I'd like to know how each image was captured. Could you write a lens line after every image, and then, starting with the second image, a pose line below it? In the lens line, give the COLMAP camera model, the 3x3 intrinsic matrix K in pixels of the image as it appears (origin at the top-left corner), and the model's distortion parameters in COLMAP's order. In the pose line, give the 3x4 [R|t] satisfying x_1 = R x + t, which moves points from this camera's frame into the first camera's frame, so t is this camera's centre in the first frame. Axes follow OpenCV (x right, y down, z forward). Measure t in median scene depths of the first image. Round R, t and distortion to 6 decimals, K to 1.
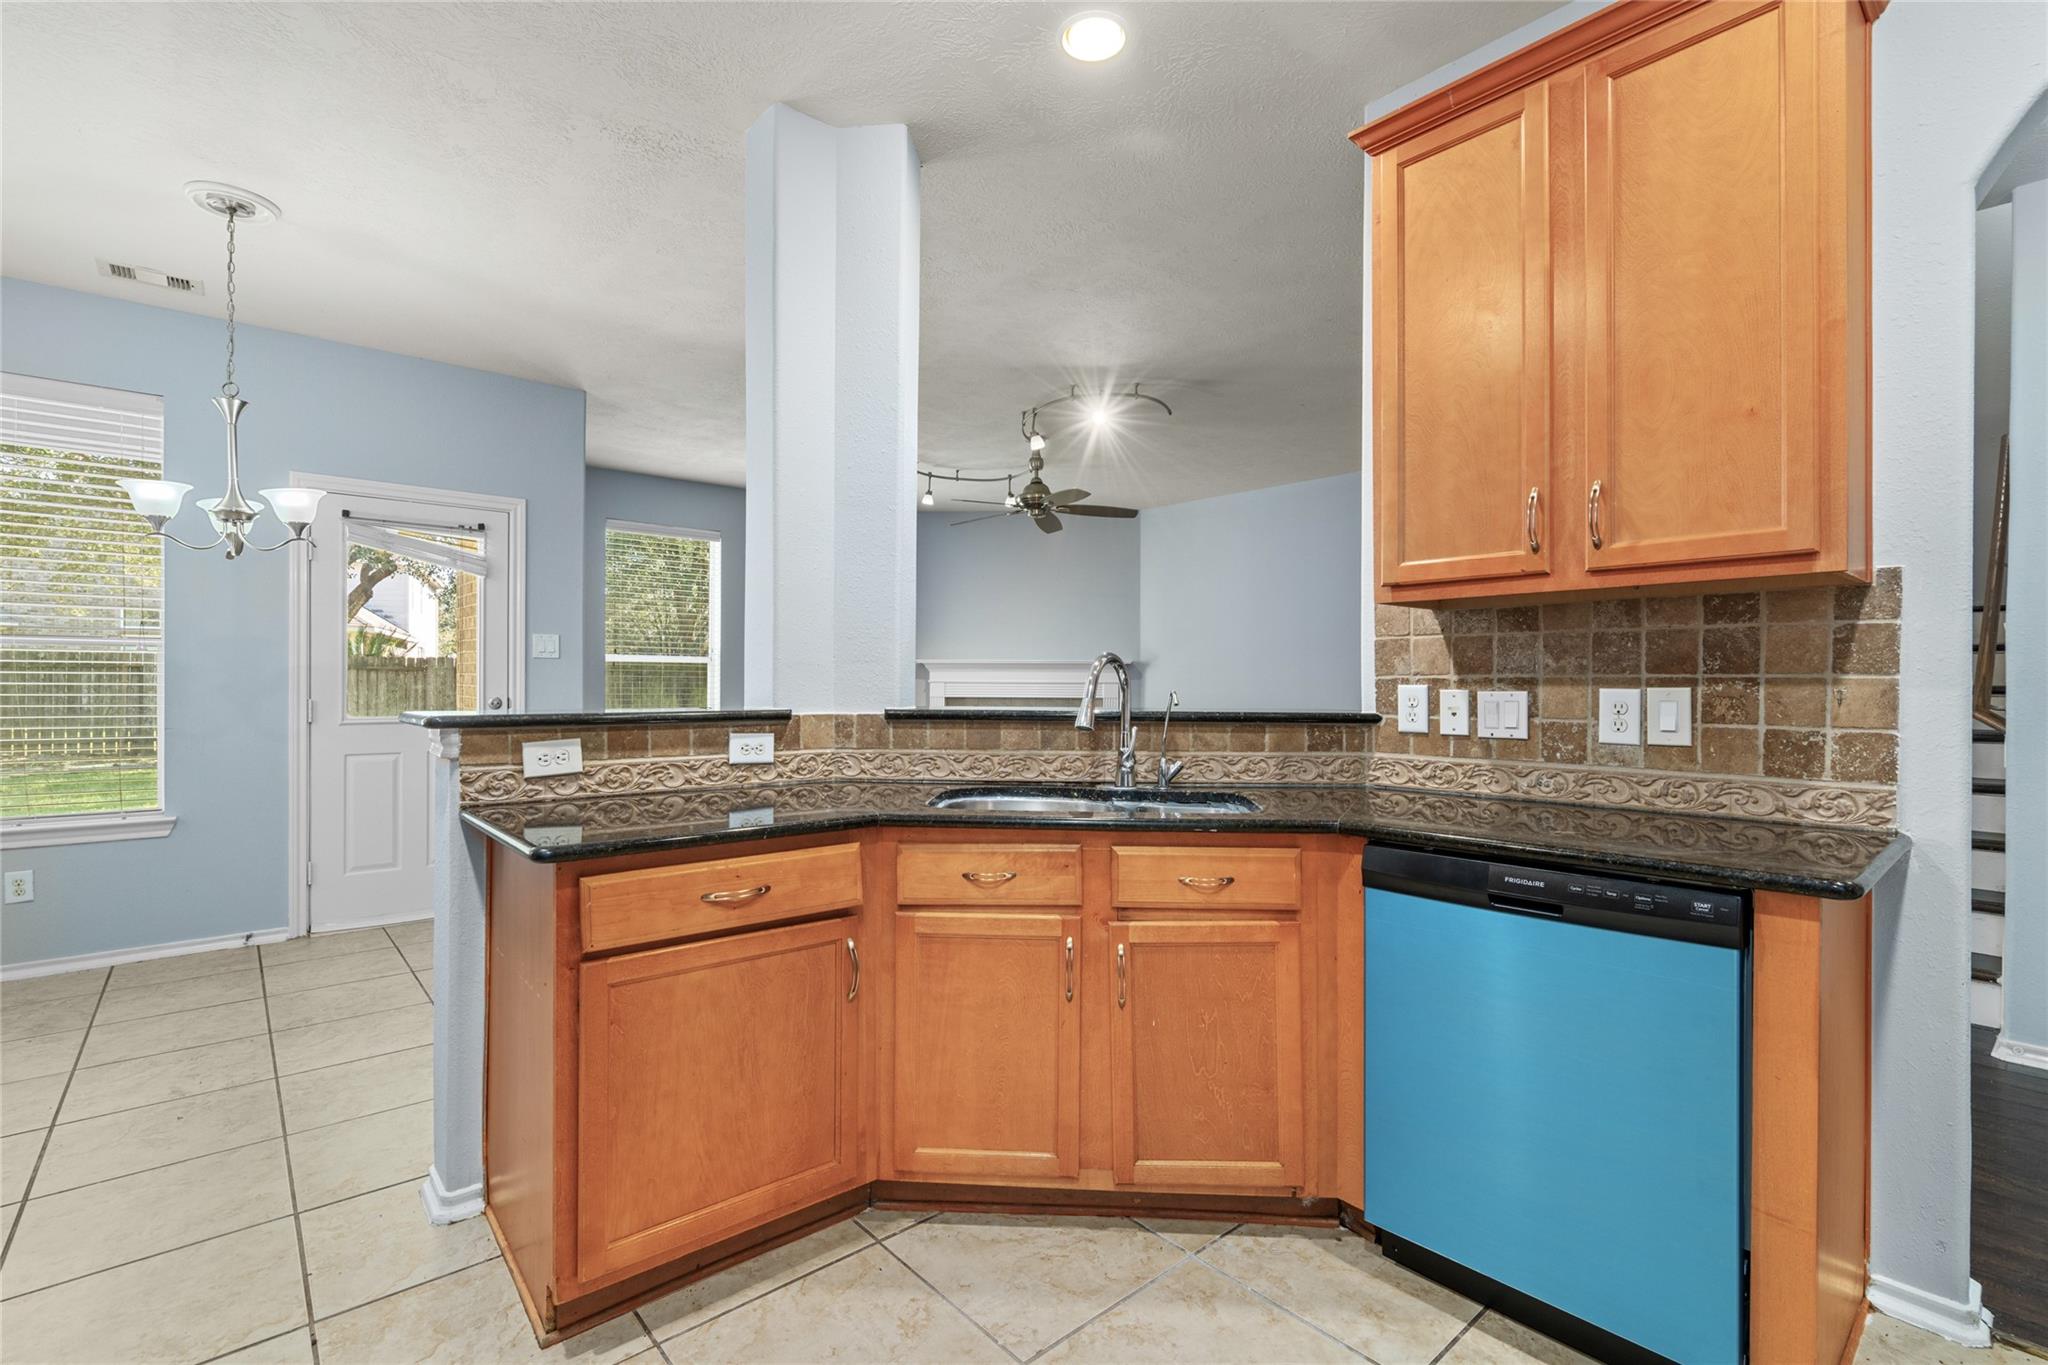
lens RADIAL K [[934.8, 0, 1020.1], [0, 934.8, 680.6], [0, 0, 1]] dist [0.001312, 0.000112]
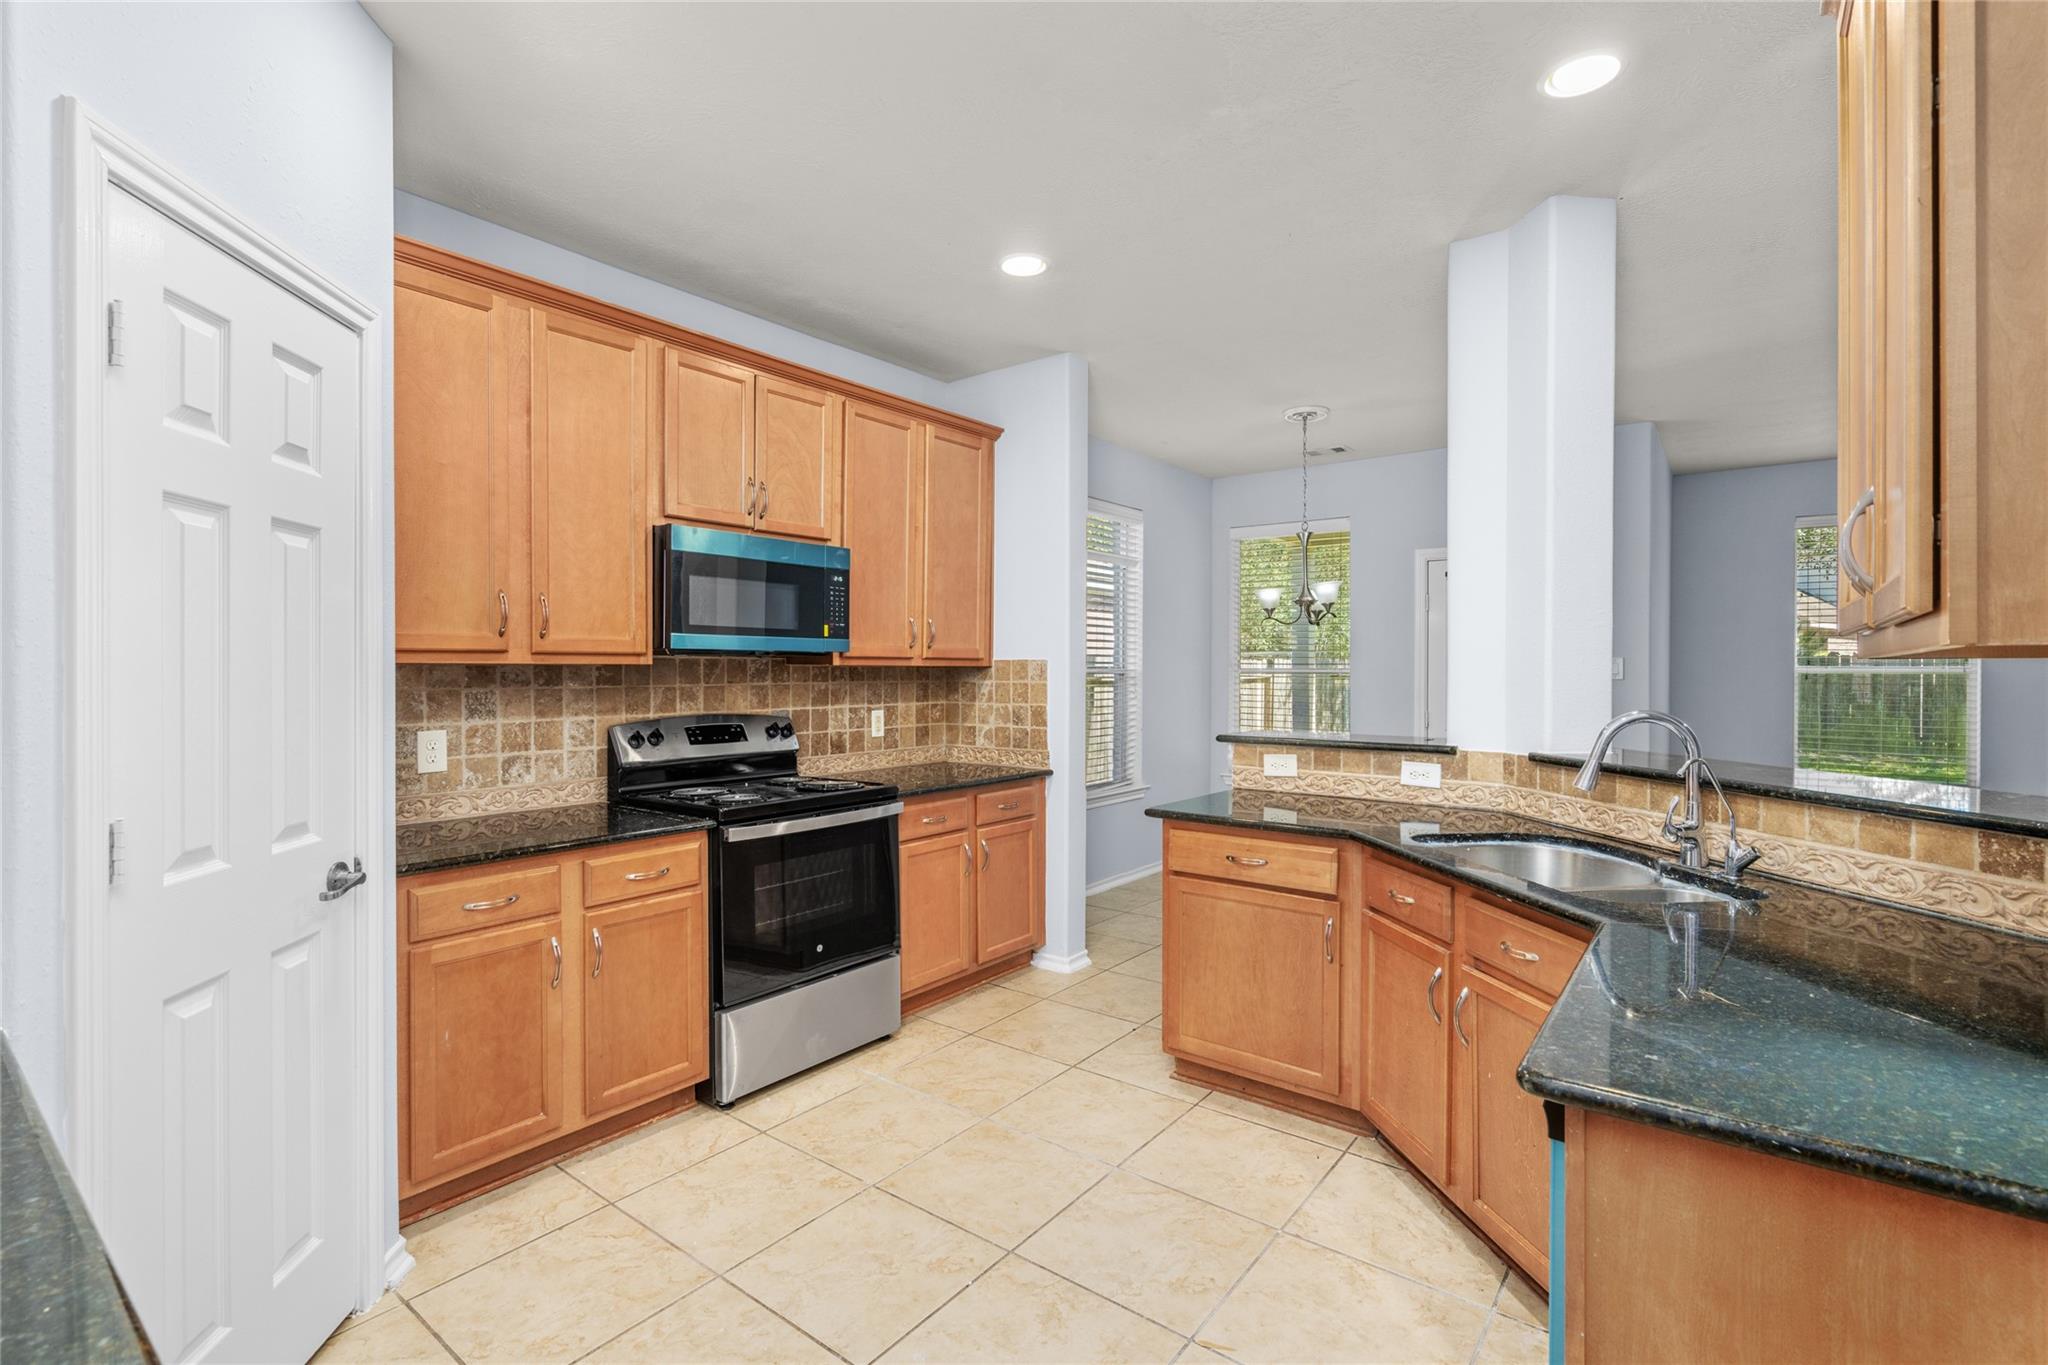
lens RADIAL K [[936.9, 0, 1019.6], [0, 936.9, 661.4], [0, 0, 1]] dist [-0.001798, 0.000354]
pose [[0.192405, -0.011116, -0.981253, 0.977532], [0.001369, 0.999938, -0.011059, -0.076532], [0.981315, 0.000785, 0.192408, 0.260322]]
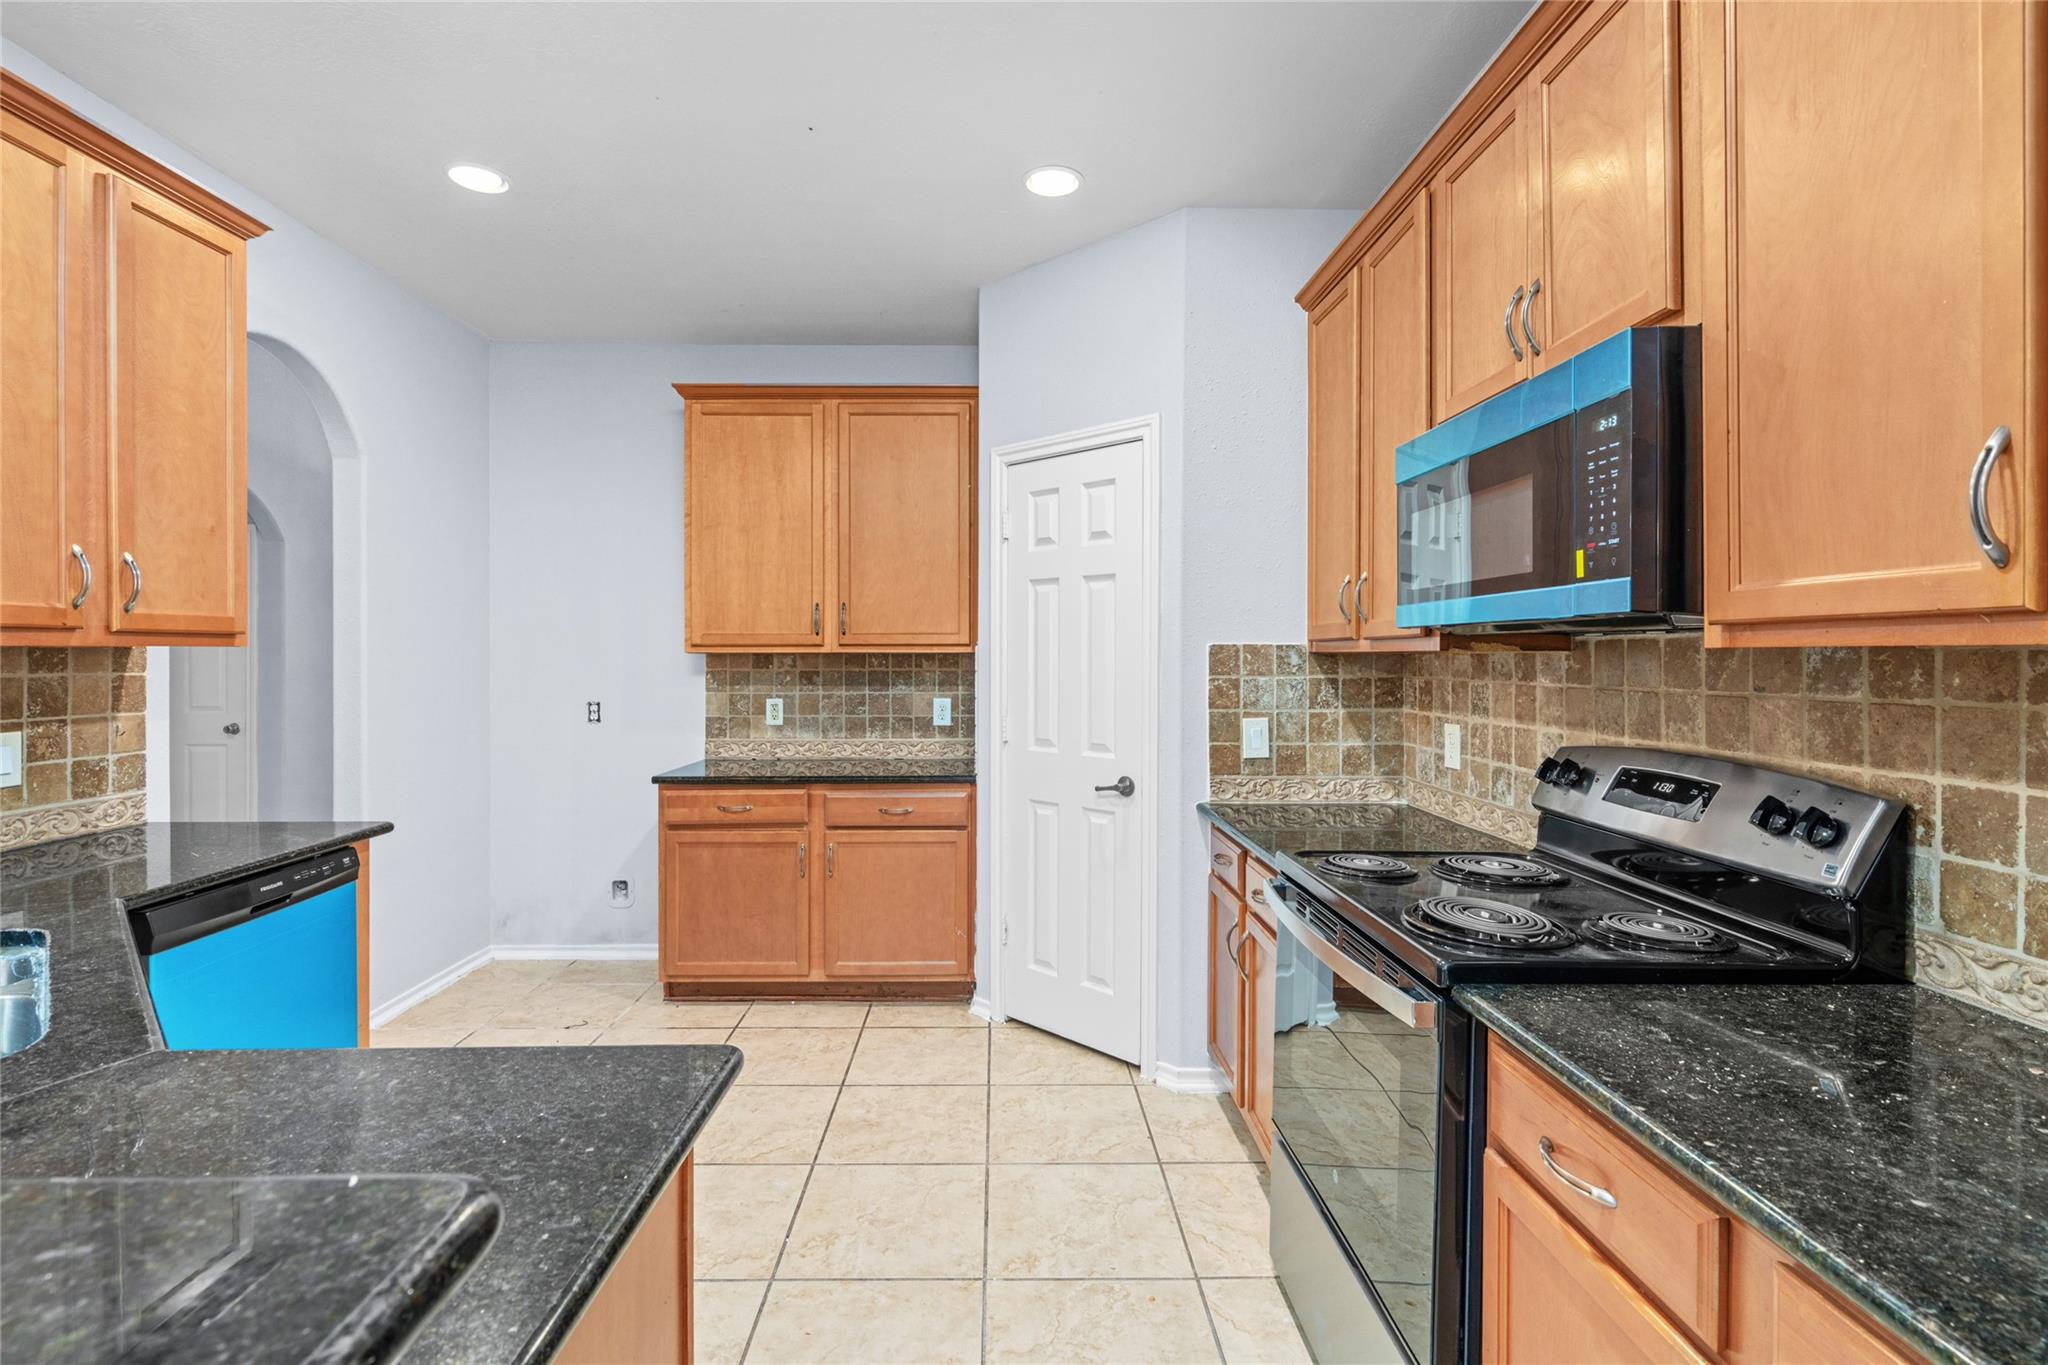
lens RADIAL K [[936.9, 0, 1019.6], [0, 936.9, 661.4], [0, 0, 1]] dist [-0.001798, 0.000354]
pose [[-0.767013, -0.009214, 0.641566, -0.809287], [-0.005893, 0.999956, 0.007317, -0.082058], [-0.641605, 0.001832, -0.767033, 1.005640]]
